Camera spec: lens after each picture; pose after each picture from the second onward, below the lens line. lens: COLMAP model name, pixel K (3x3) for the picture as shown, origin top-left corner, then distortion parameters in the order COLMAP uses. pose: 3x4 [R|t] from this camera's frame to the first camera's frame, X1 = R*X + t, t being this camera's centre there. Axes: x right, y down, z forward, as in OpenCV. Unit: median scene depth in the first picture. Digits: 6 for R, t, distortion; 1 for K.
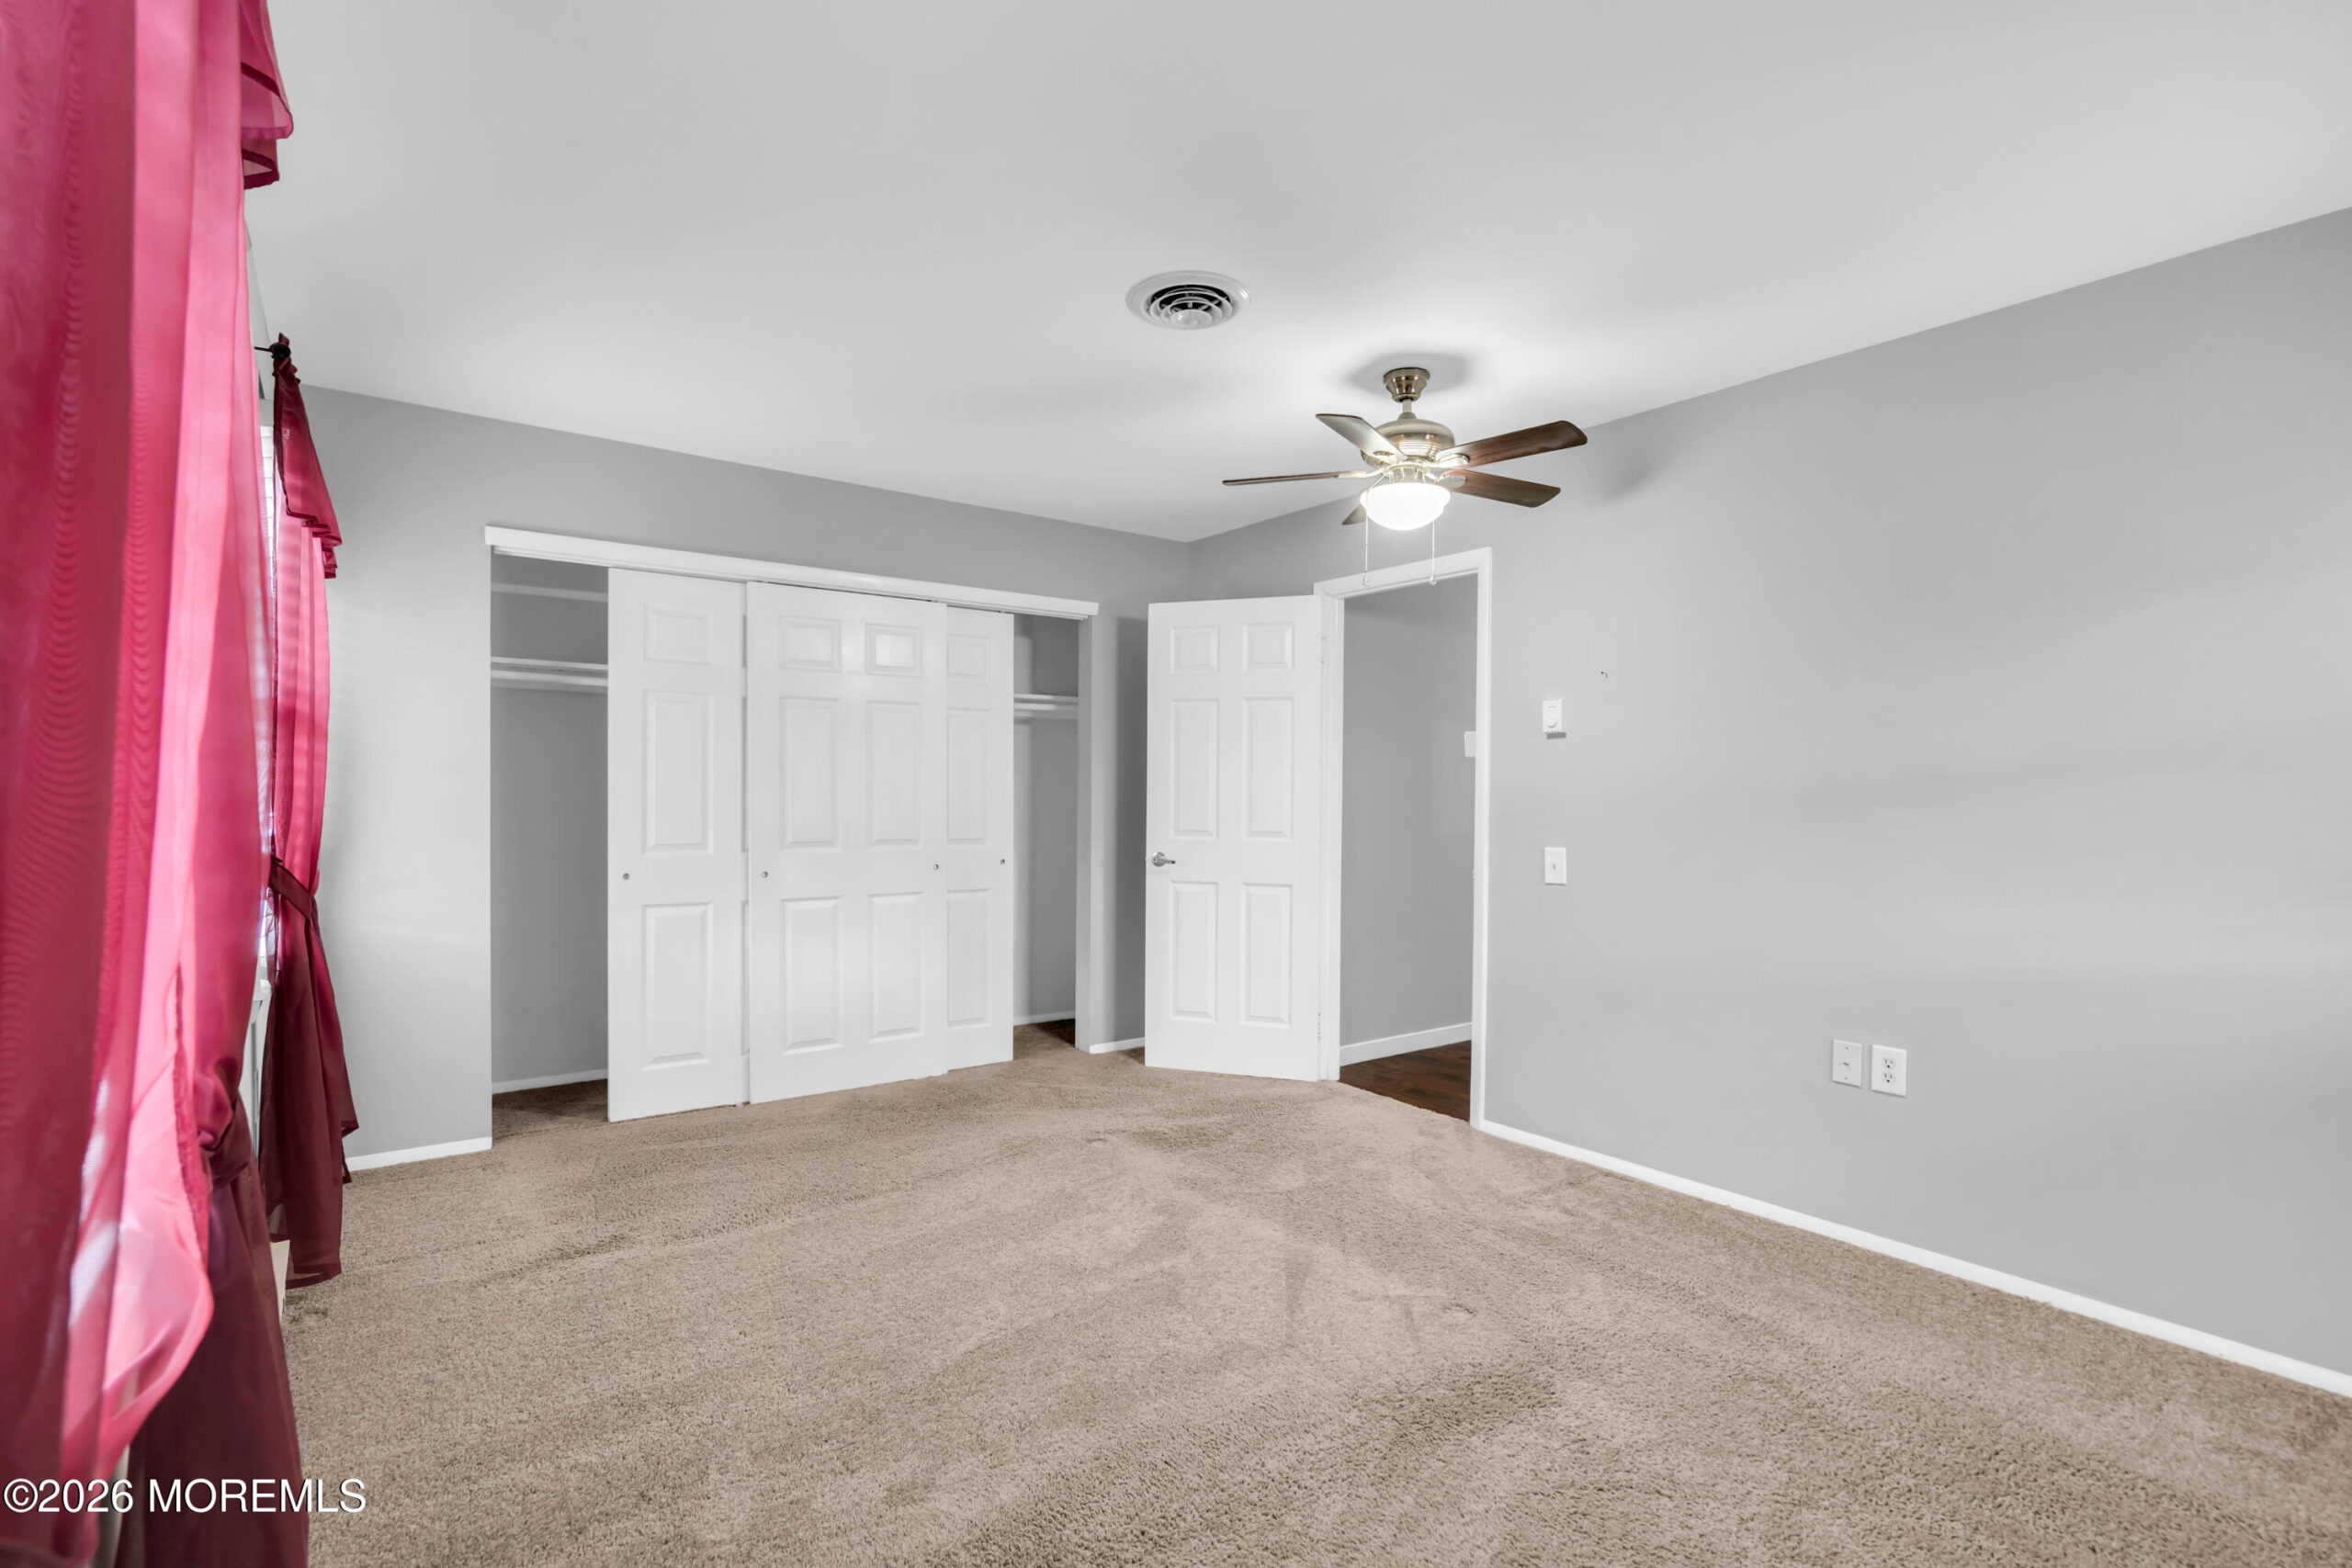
lens RADIAL K [[1079.2, 0, 1176.7], [0, 1079.2, 800.6], [0, 0, 1]] dist [-0.002539, 0.000473]
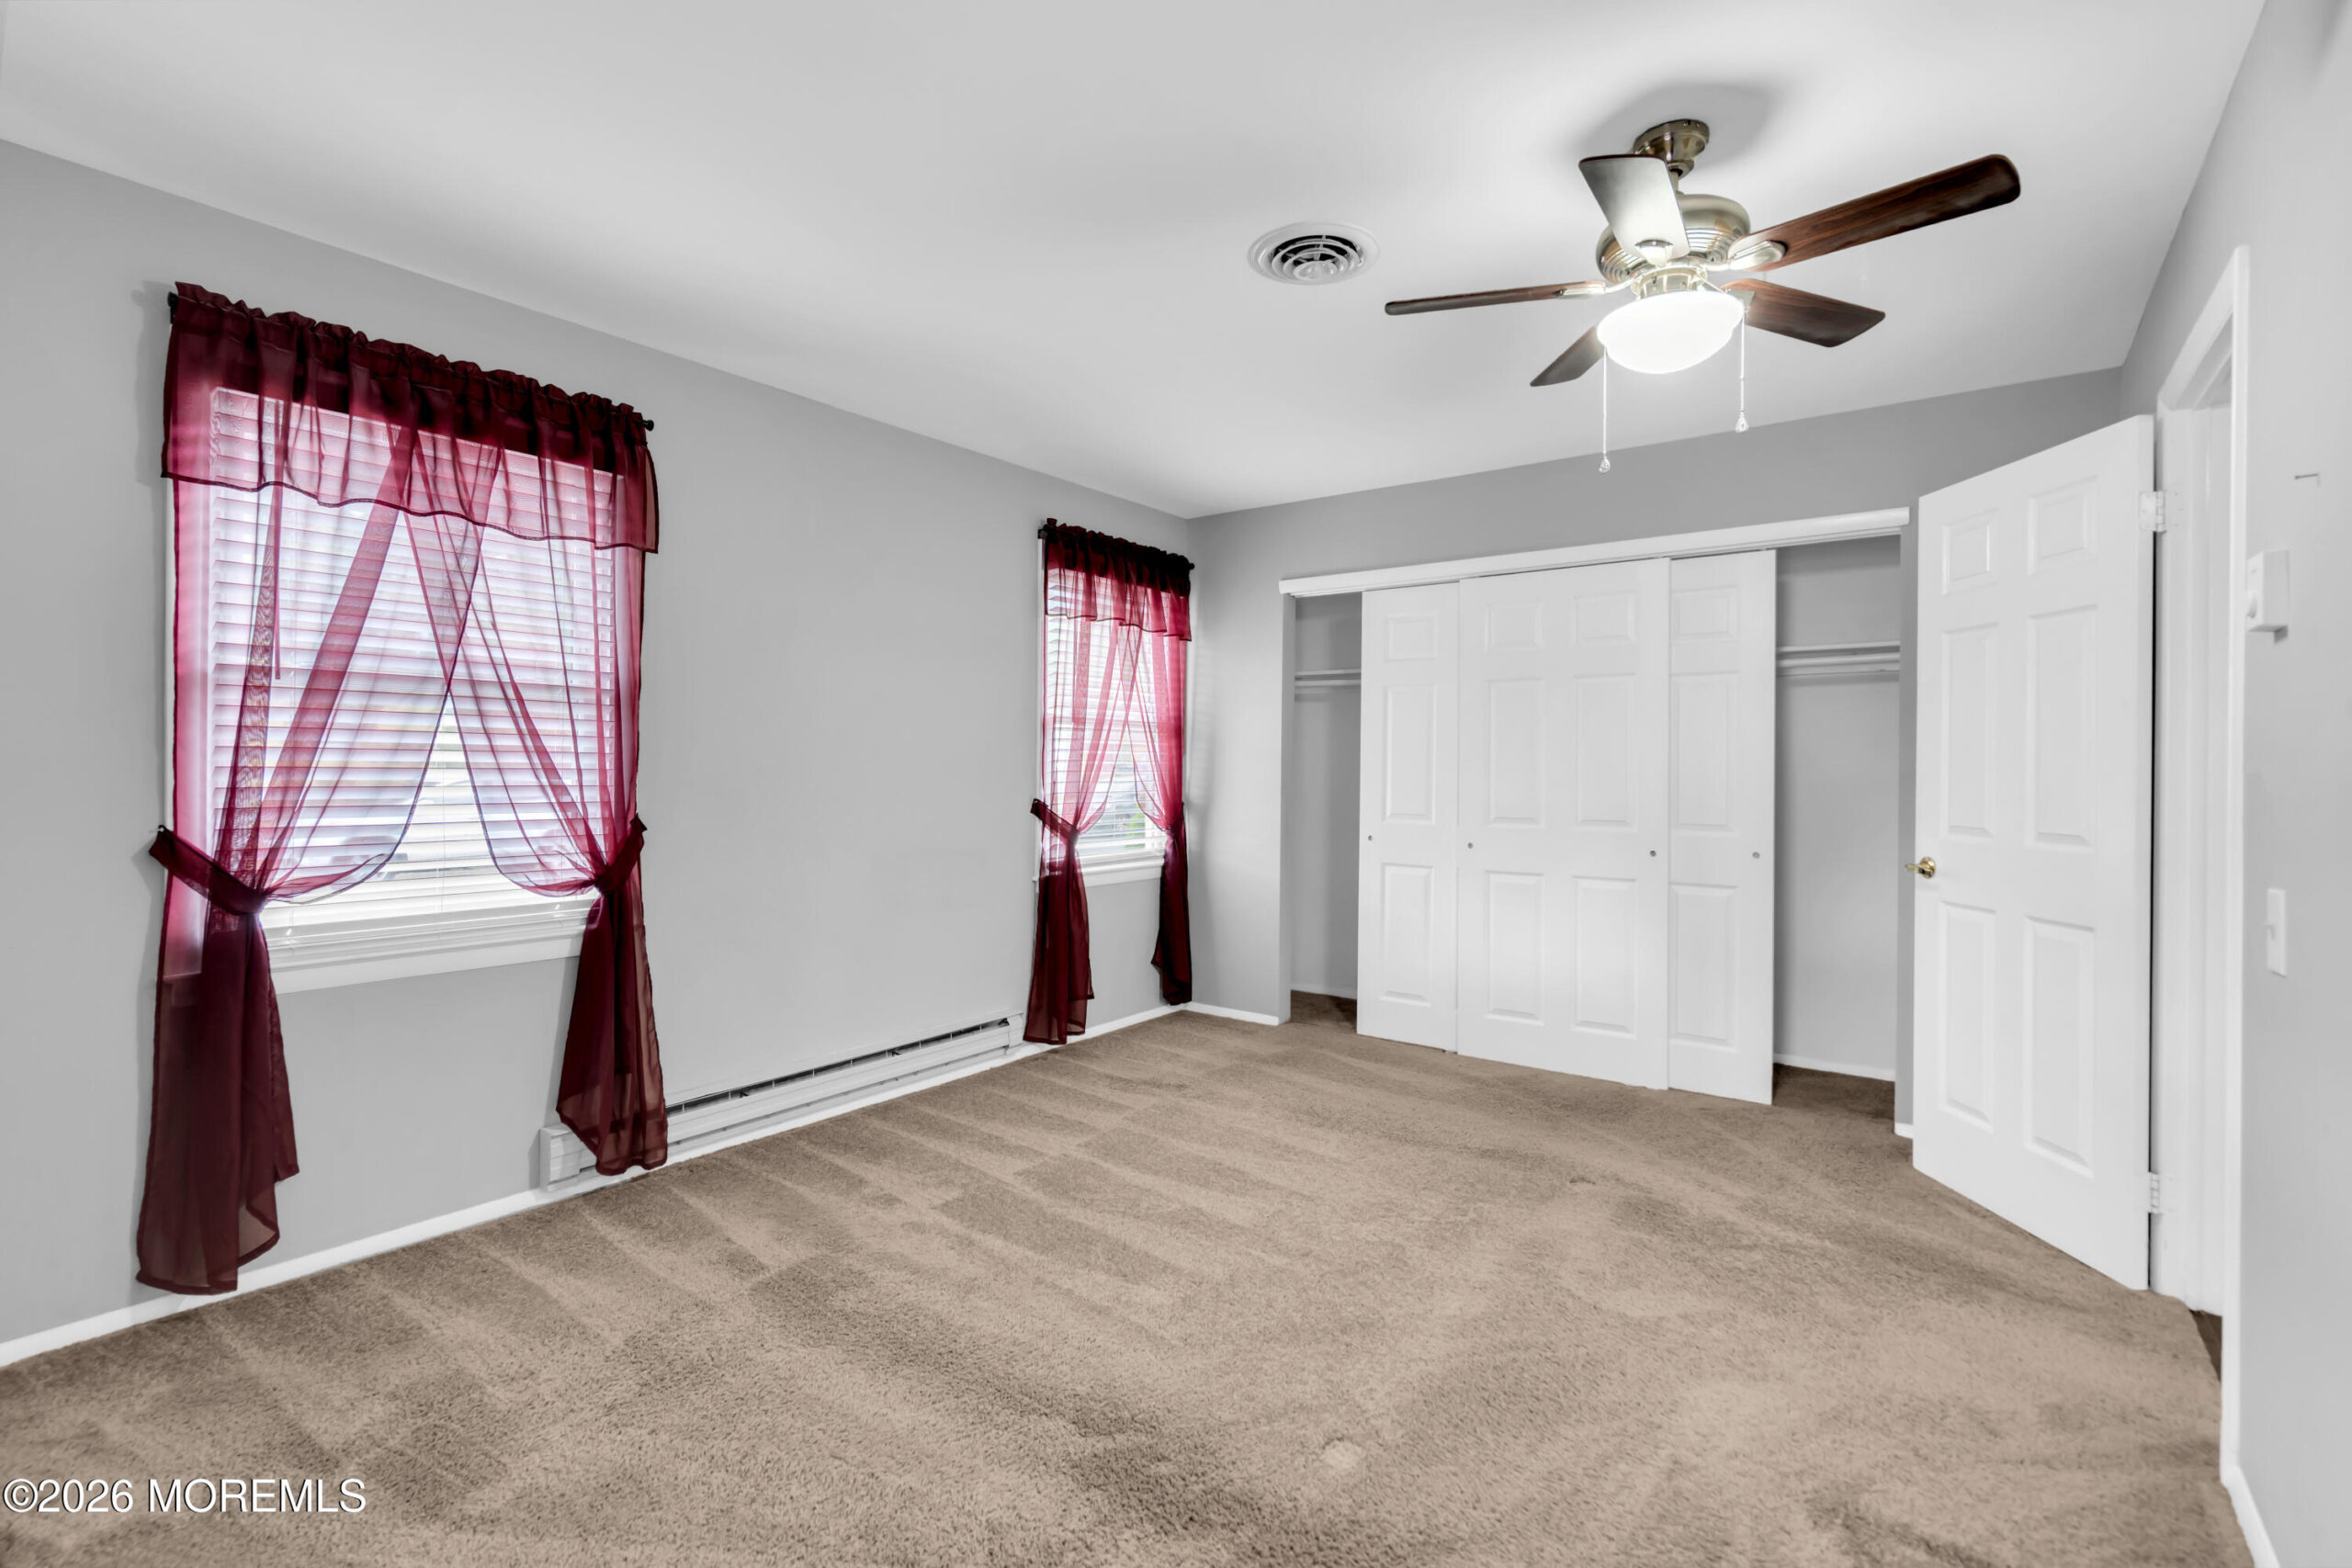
lens RADIAL K [[1079.2, 0, 1173.3], [0, 1079.2, 768.3], [0, 0, 1]] dist [-0.002539, 0.000473]
pose [[0.289852, -0.005607, -0.957055, 0.608829], [-0.011907, 0.999884, -0.009464, 0.004577], [0.956997, 0.014139, 0.289752, 0.424427]]
